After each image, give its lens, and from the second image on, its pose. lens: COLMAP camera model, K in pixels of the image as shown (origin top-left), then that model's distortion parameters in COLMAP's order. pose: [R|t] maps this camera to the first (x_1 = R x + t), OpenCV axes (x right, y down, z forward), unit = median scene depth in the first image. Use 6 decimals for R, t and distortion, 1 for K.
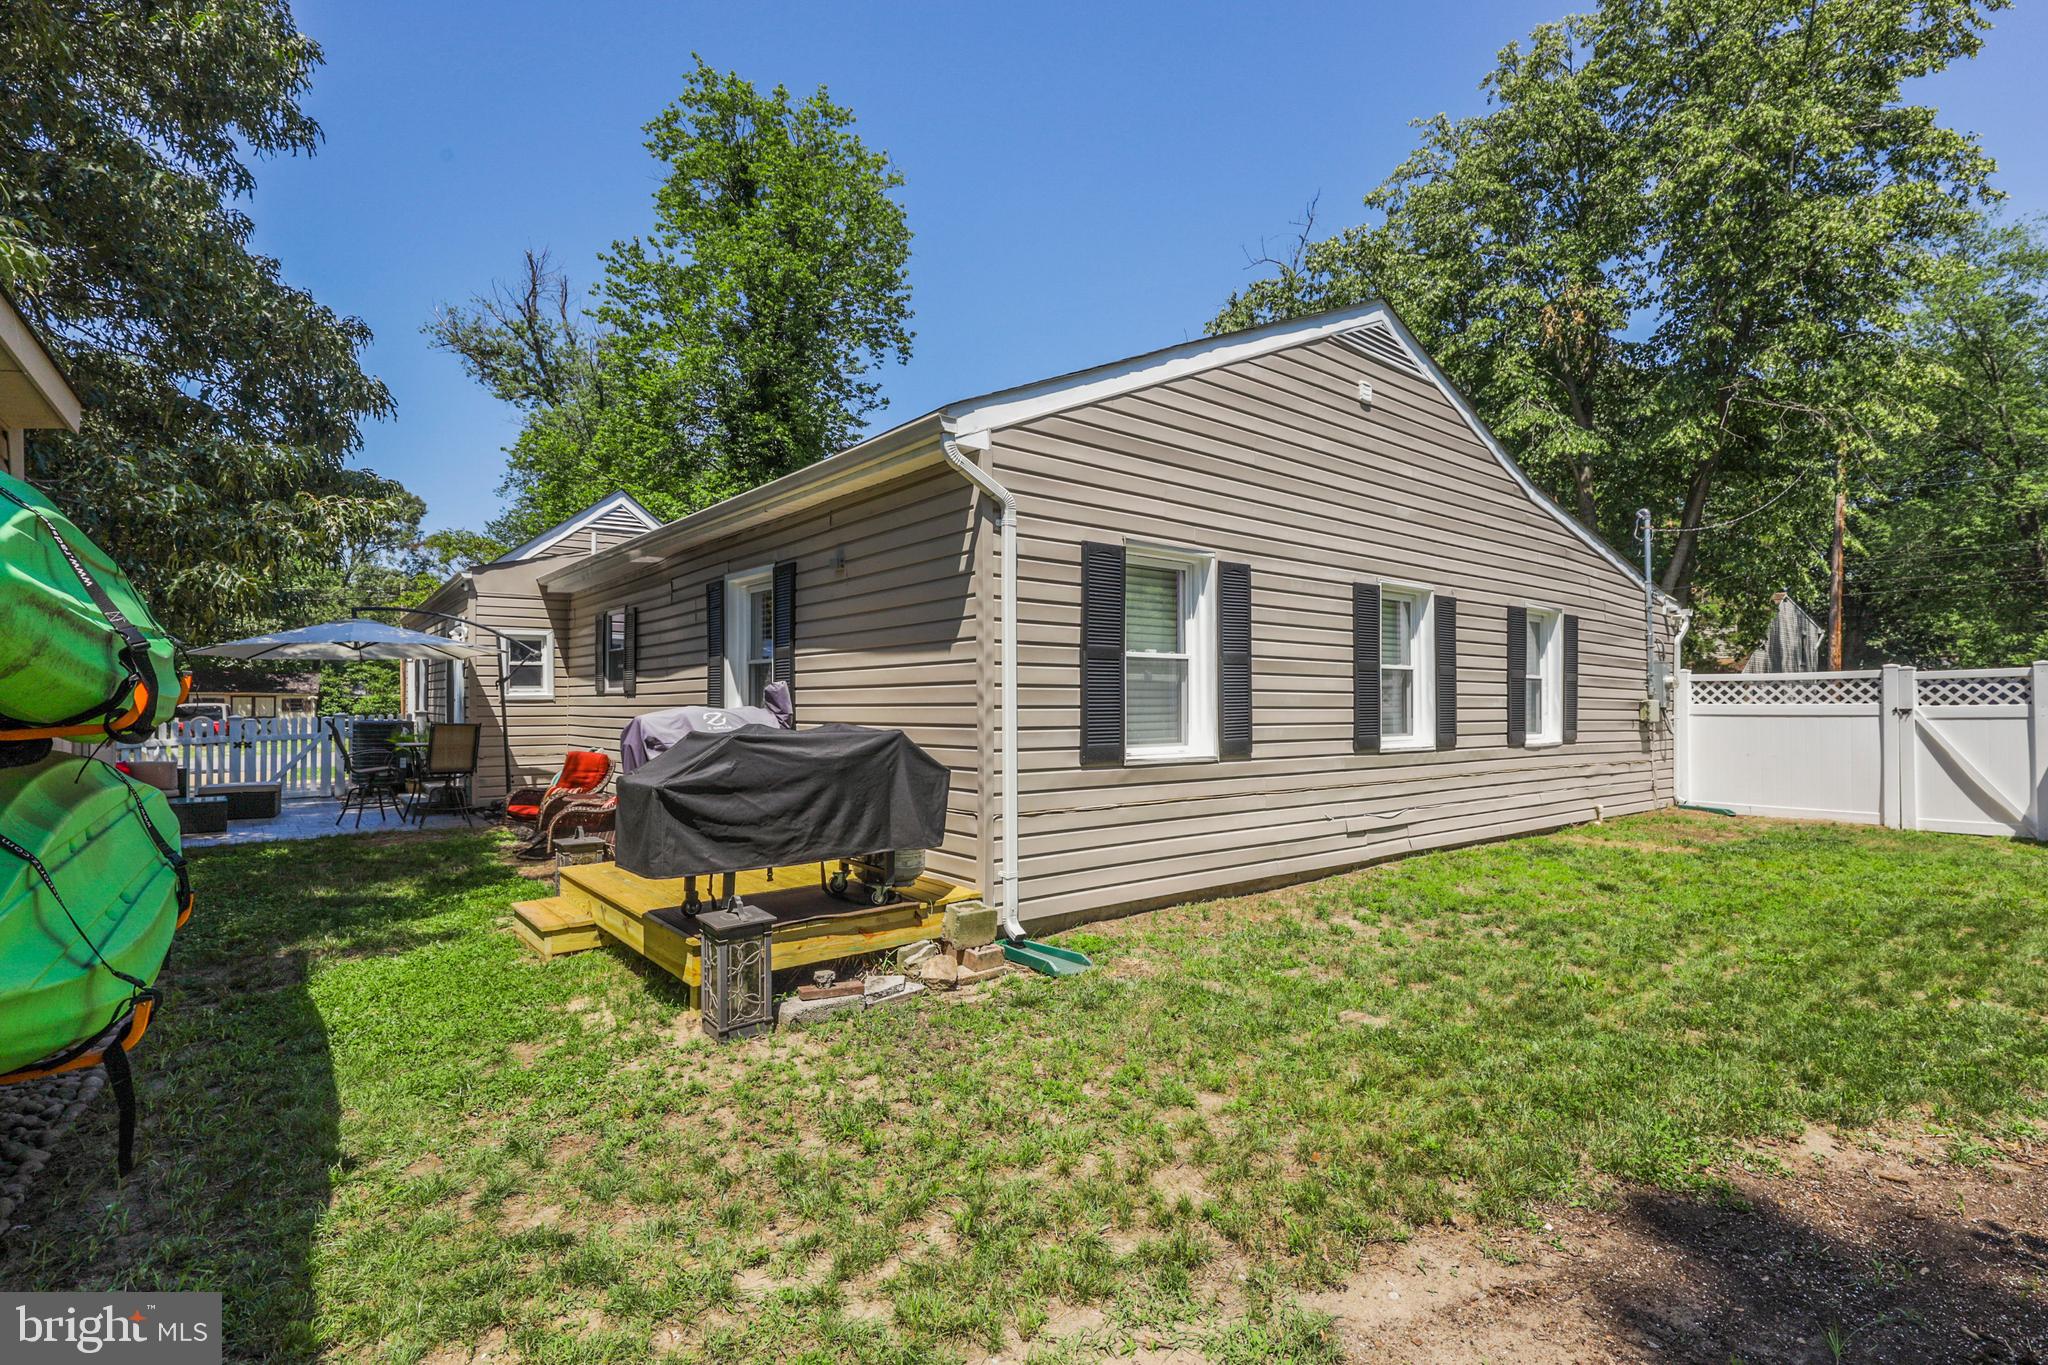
lens RADIAL K [[925.3, 0, 1024.0], [0, 925.3, 682.5], [0, 0, 1]] dist [0.001141, 0.000224]
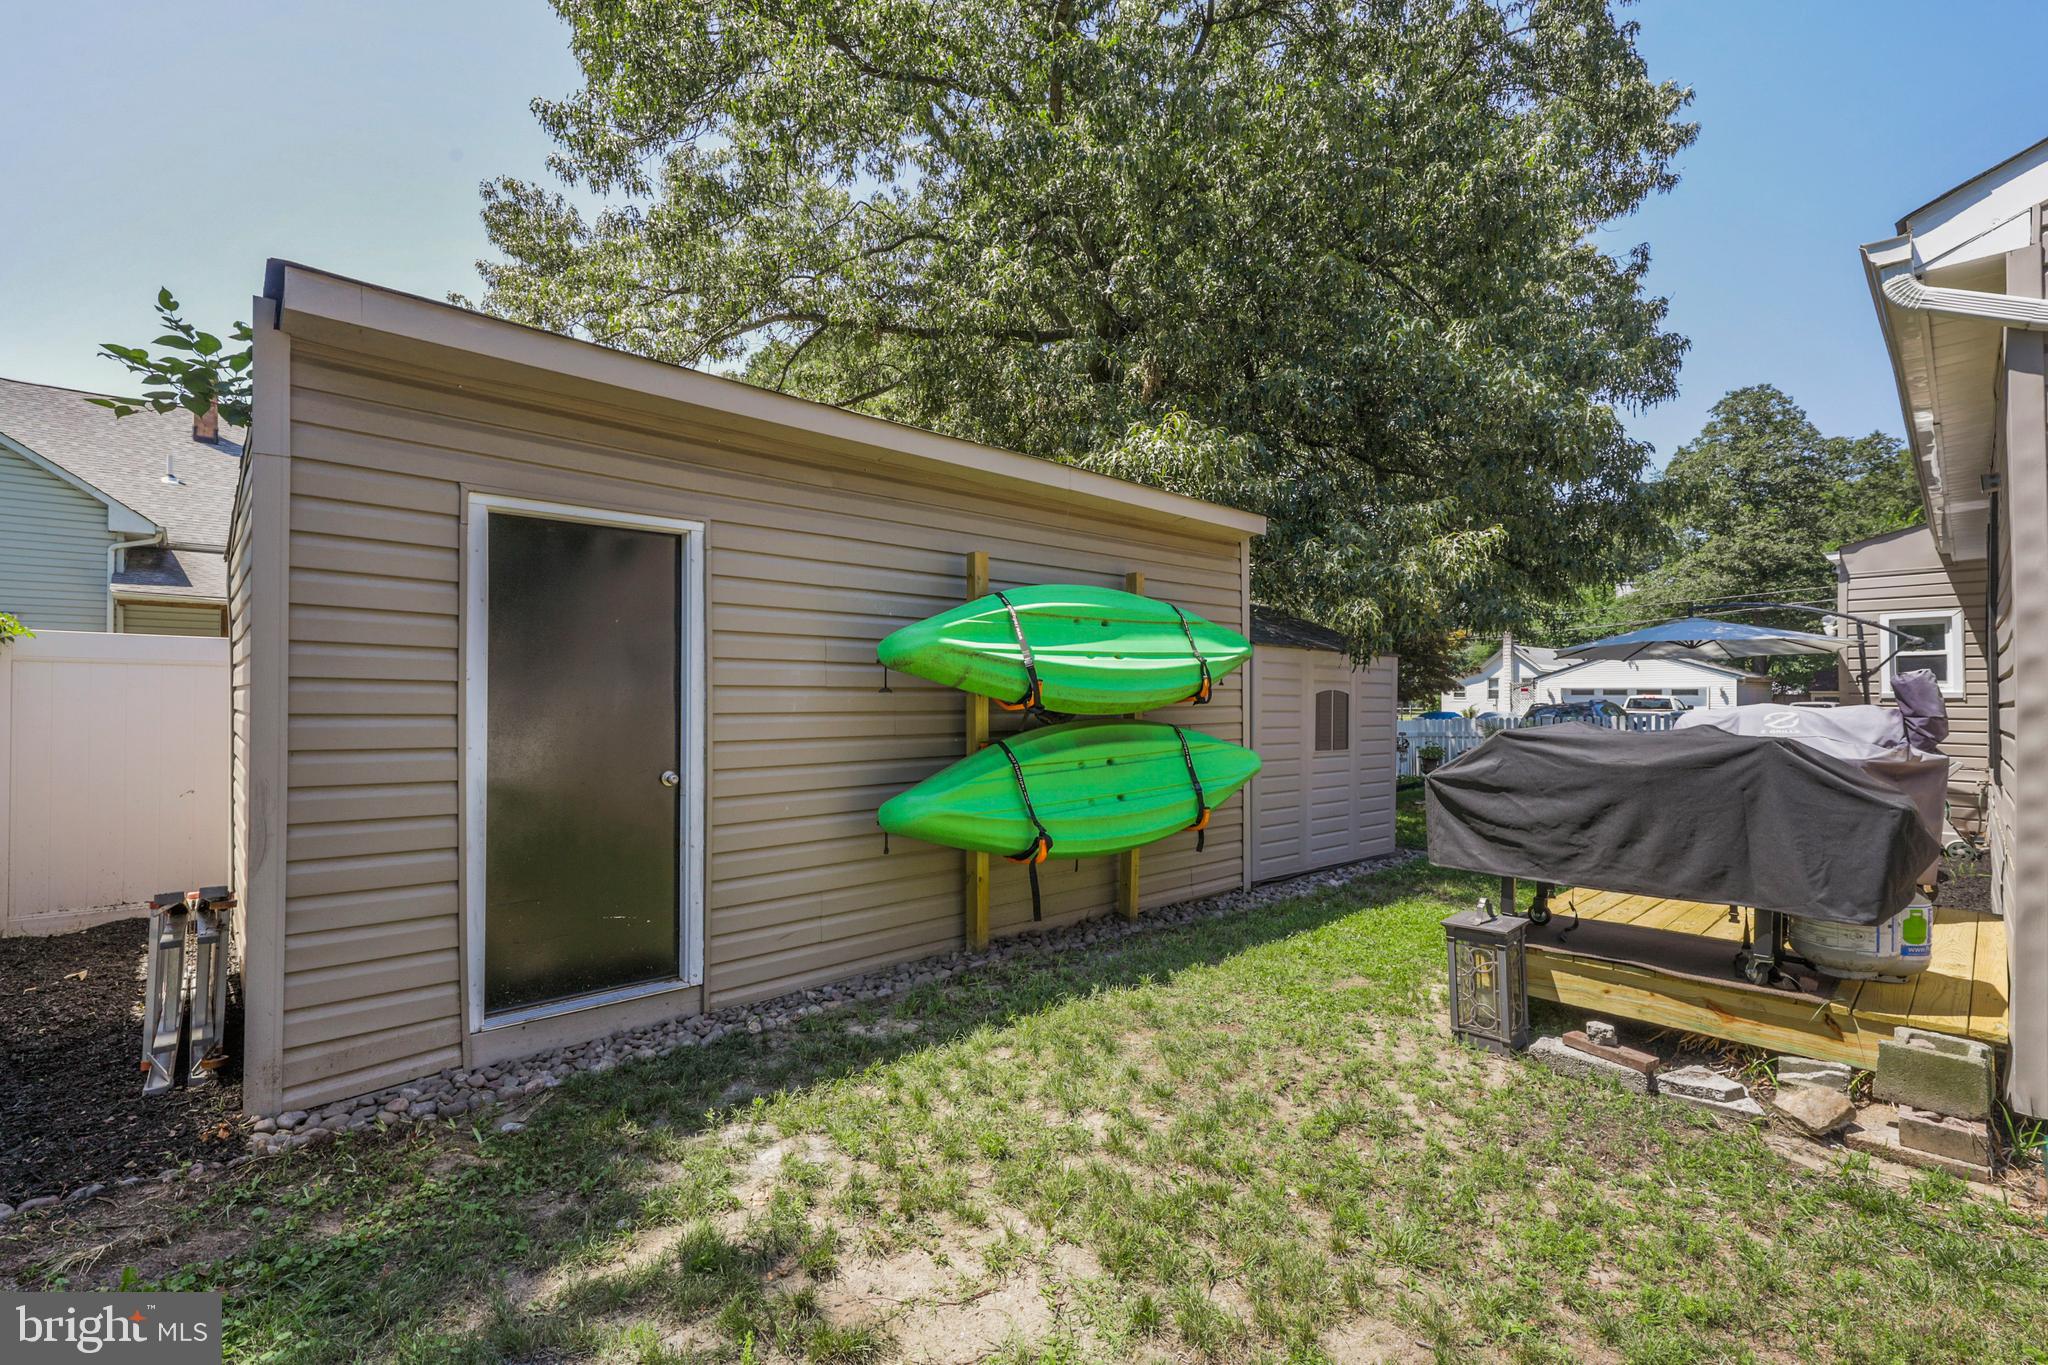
lens RADIAL K [[925.3, 0, 1024.0], [0, 925.3, 682.5], [0, 0, 1]] dist [0.001141, 0.000224]
pose [[0.092650, -0.005432, -0.995684, 0.550806], [0.007585, 0.999960, -0.004750, 0.008576], [0.995670, -0.007112, 0.092688, 0.409128]]
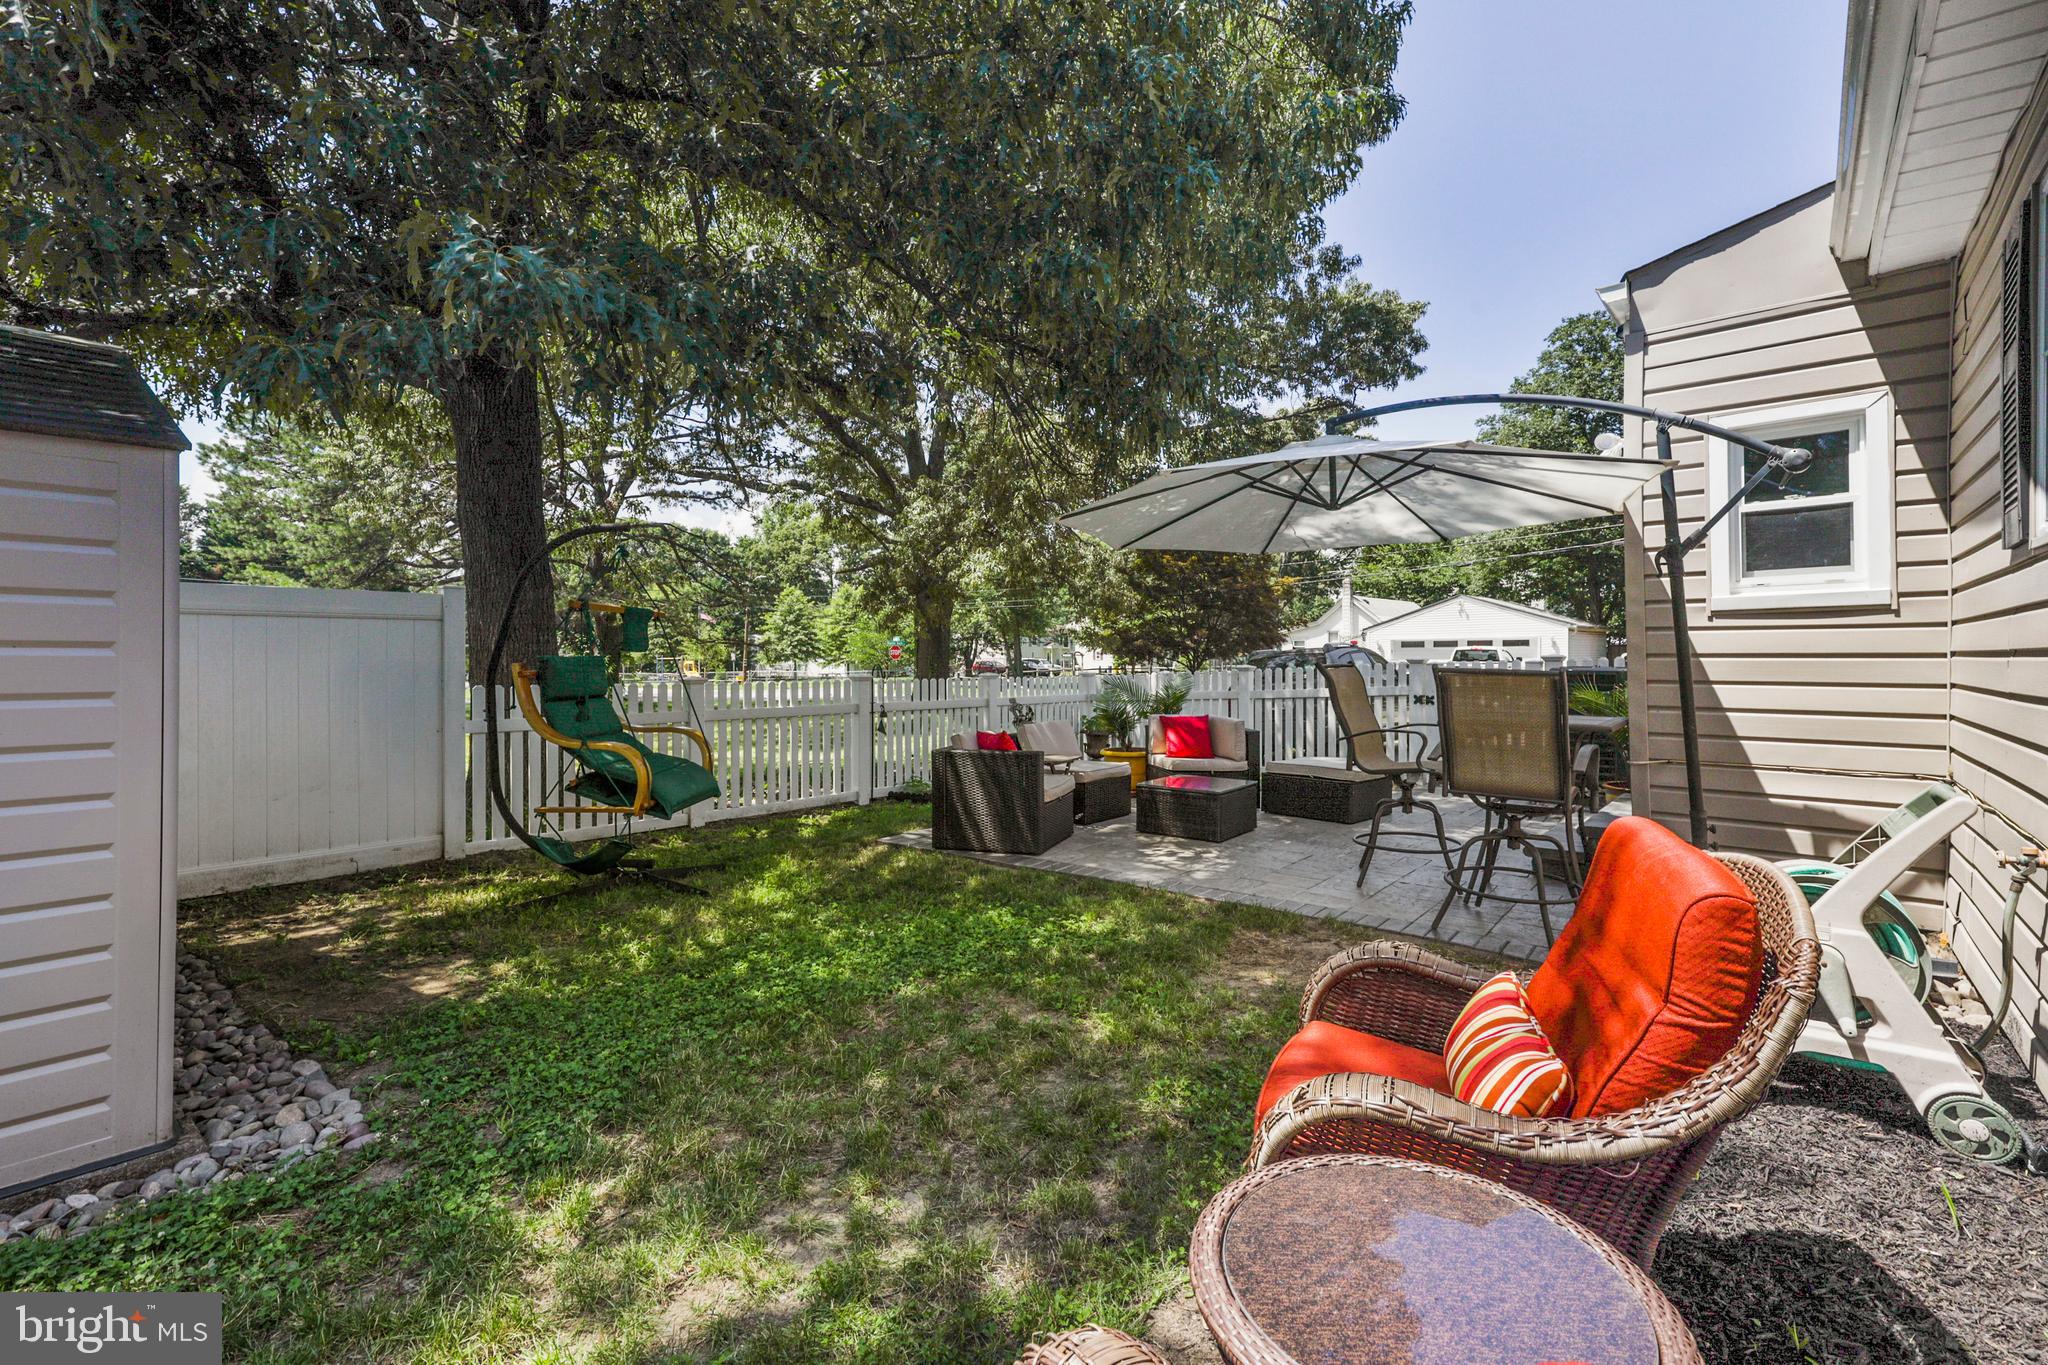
lens RADIAL K [[928.9, 0, 1028.8], [0, 928.9, 654.6], [0, 0, 1]] dist [0.001699, 0.000389]
pose [[0.203232, 0.007409, -0.979103, -0.720402], [0.011283, 0.999887, 0.009908, 0.083928], [0.979066, -0.013061, 0.203126, 1.829395]]
